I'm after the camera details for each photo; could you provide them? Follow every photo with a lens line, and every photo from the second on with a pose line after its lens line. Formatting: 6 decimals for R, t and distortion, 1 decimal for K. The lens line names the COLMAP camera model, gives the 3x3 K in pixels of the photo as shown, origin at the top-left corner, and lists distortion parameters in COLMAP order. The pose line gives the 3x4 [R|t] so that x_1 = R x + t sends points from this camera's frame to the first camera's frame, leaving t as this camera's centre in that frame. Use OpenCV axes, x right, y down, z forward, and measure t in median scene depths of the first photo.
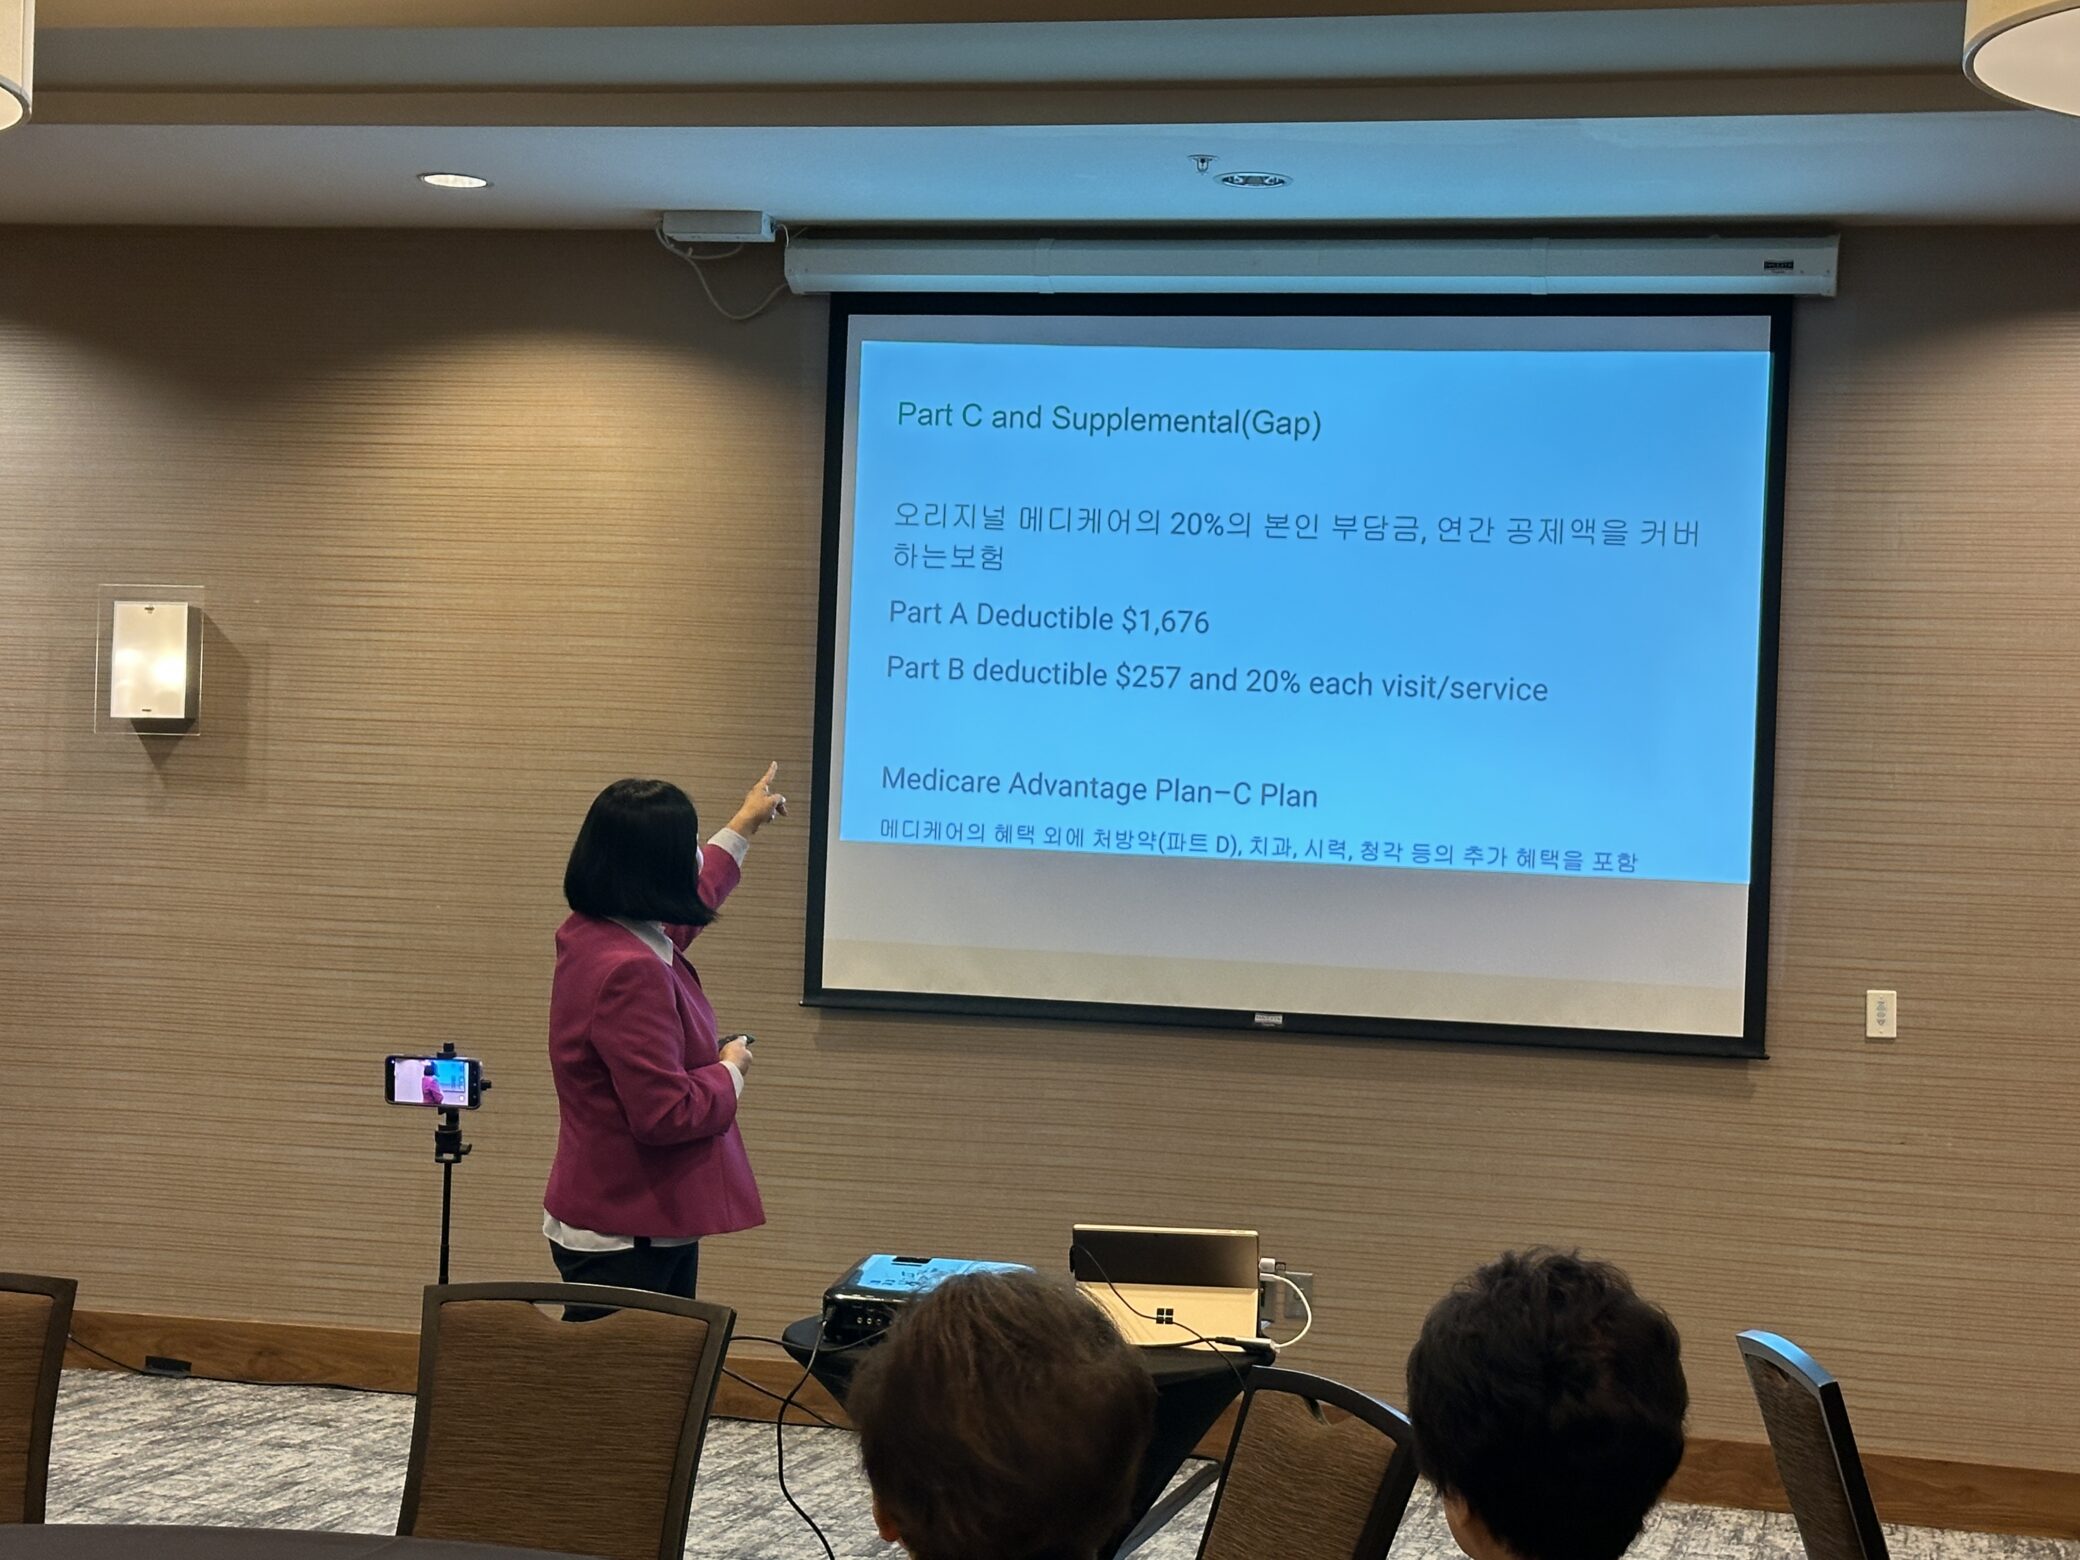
lens RADIAL K [[3532.2, 0, 1033.9], [0, 3532.2, 770.3], [0, 0, 1]] dist [0.108195, 0.000000]
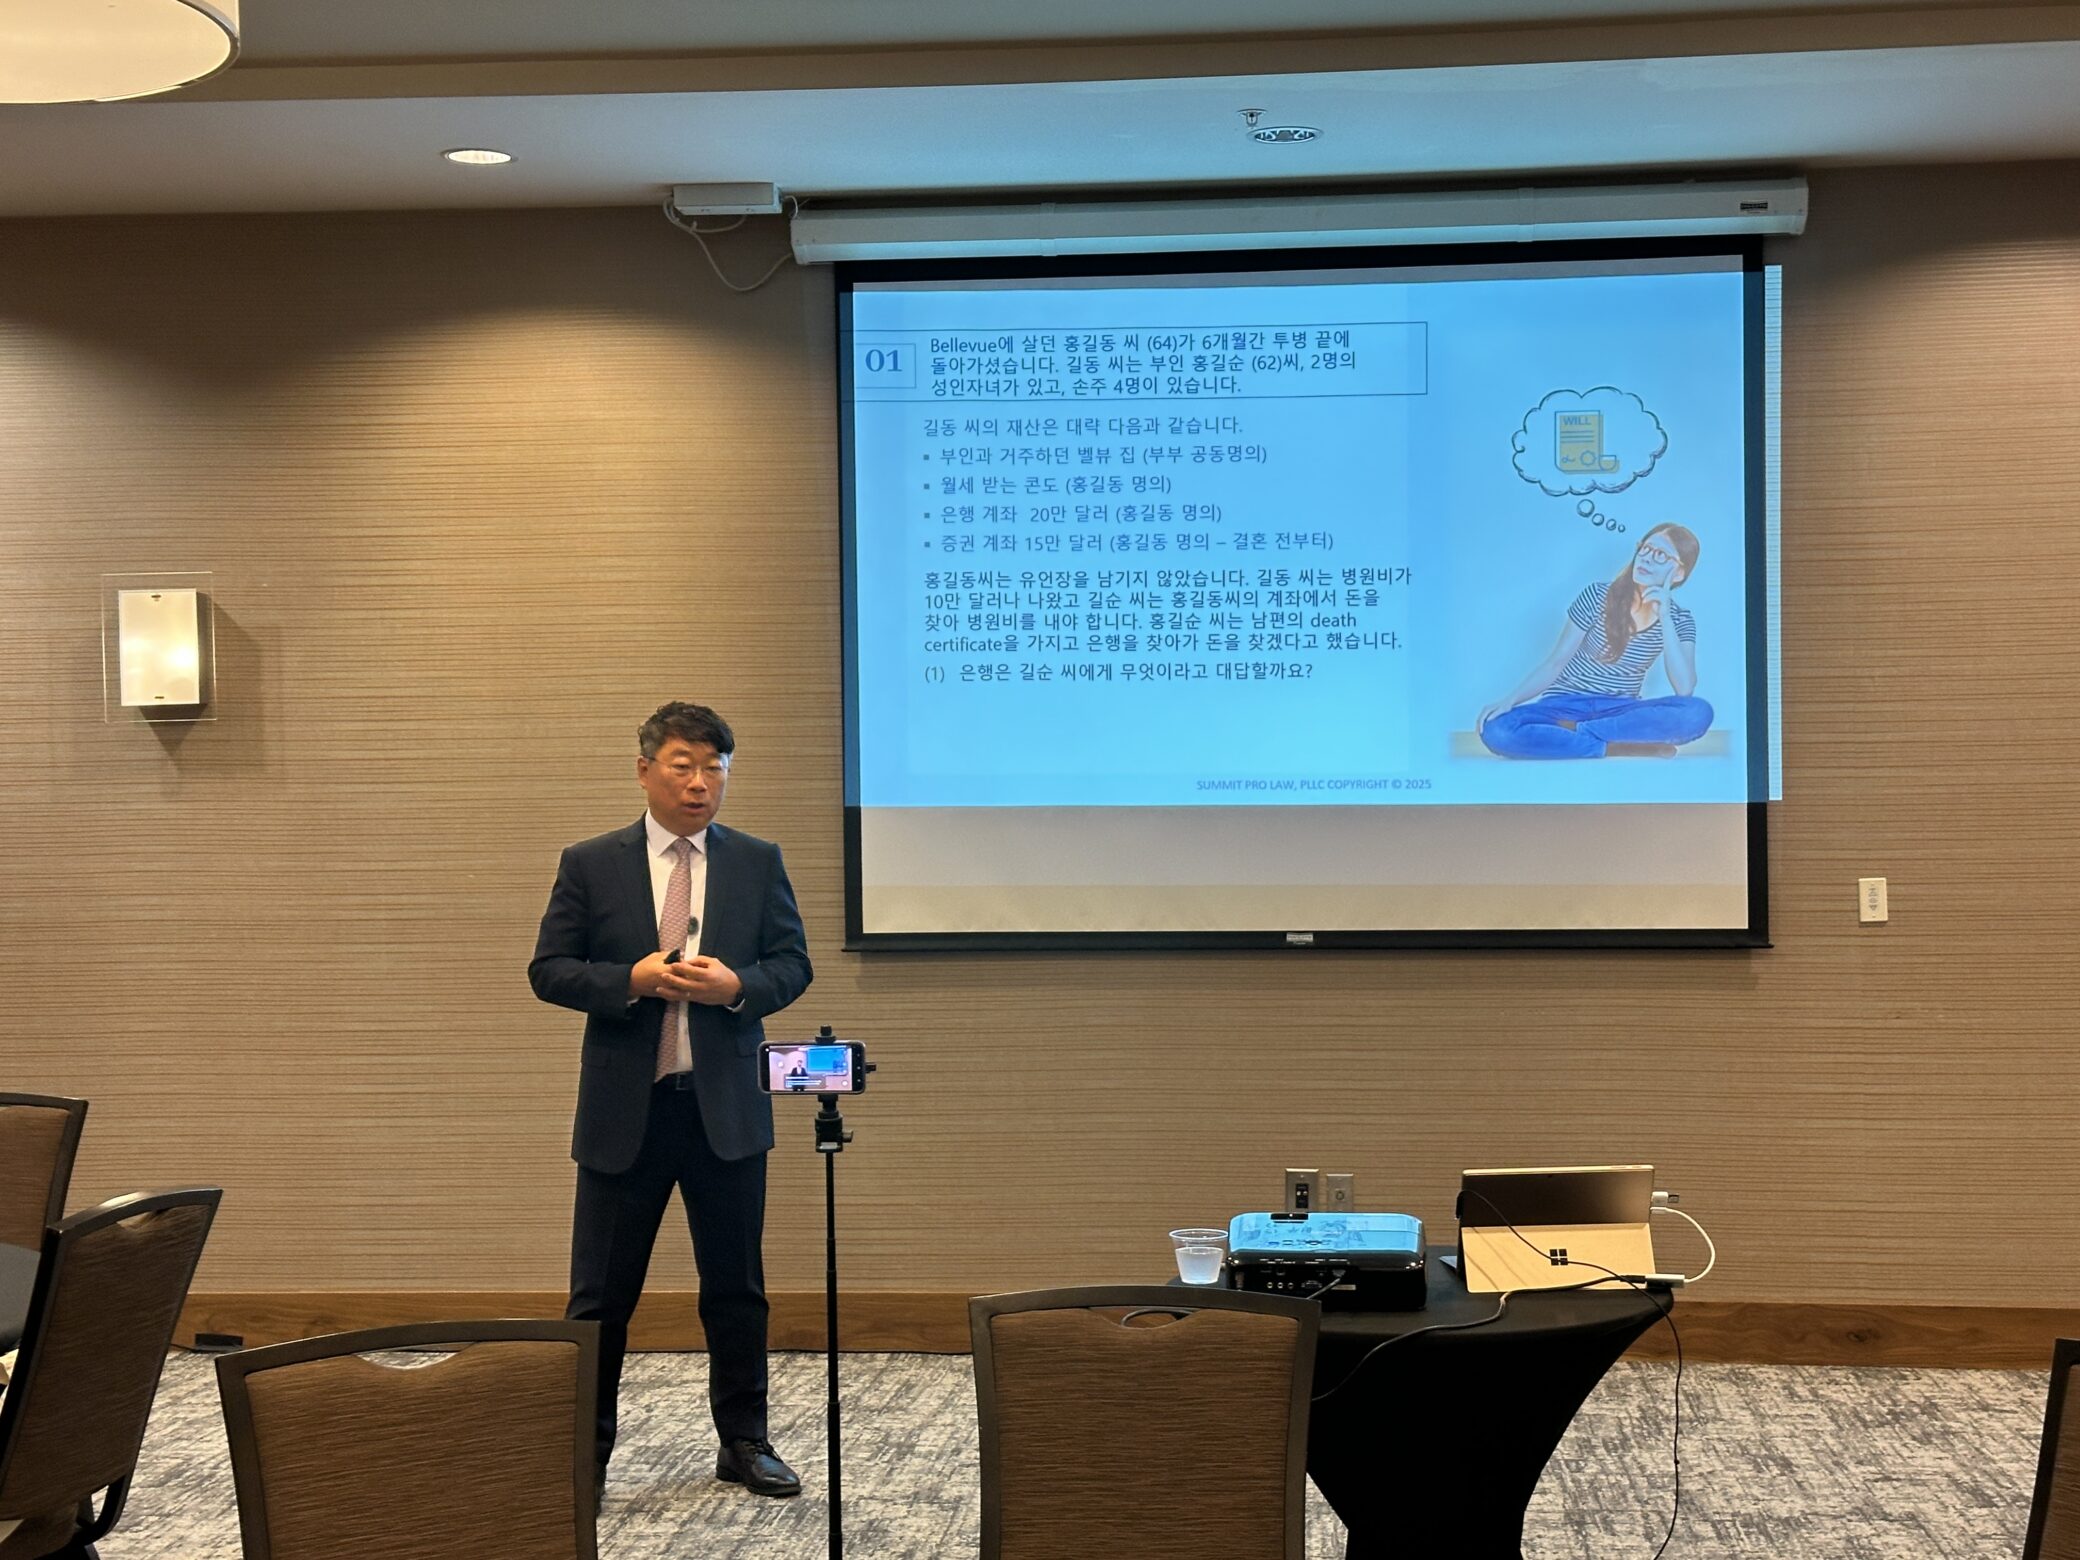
lens RADIAL K [[3014.3, 0, 1057.7], [0, 3014.3, 782.4], [0, 0, 1]] dist [0.110660, 0.000000]
pose [[0.988365, -0.052331, 0.142815, -0.131395], [0.048903, 0.998427, 0.027409, -0.004403], [-0.144025, -0.020106, 0.989370, 0.117455]]
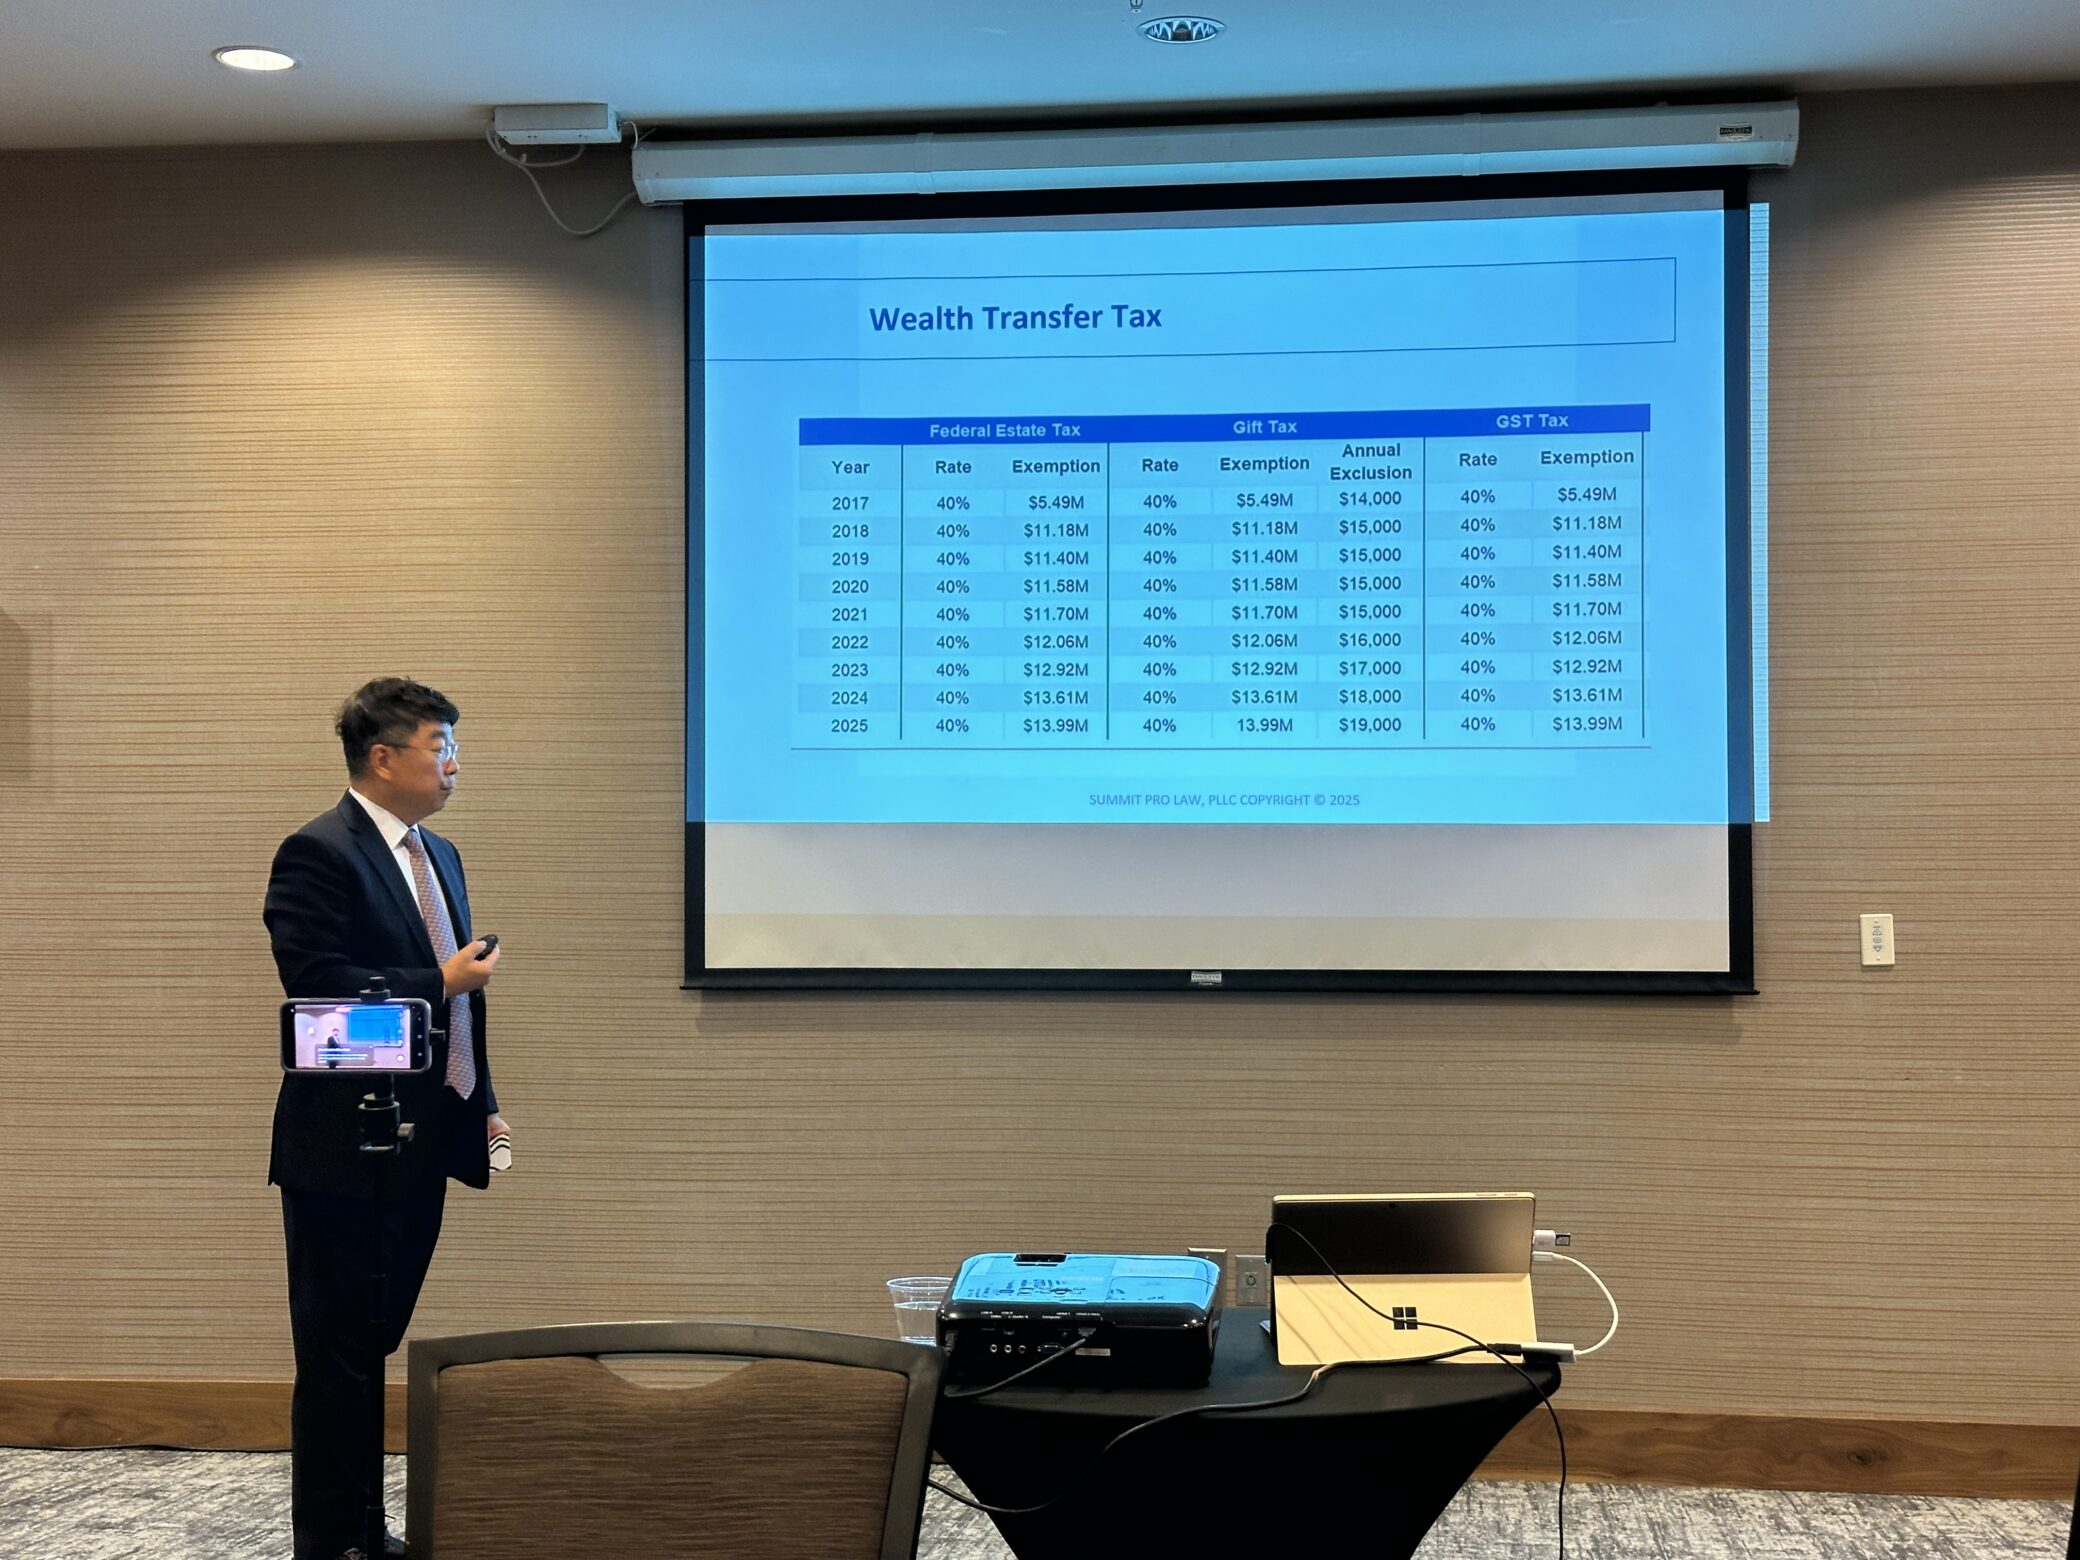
lens RADIAL K [[2913.5, 0, 1030.9], [0, 2913.5, 783.4], [0, 0, 1]] dist [0.104204, 0.000000]
pose [[0.992691, -0.036097, 0.115157, -0.062954], [0.038756, 0.999029, -0.020938, 0.034186], [-0.114290, 0.025248, 0.993127, 0.257238]]
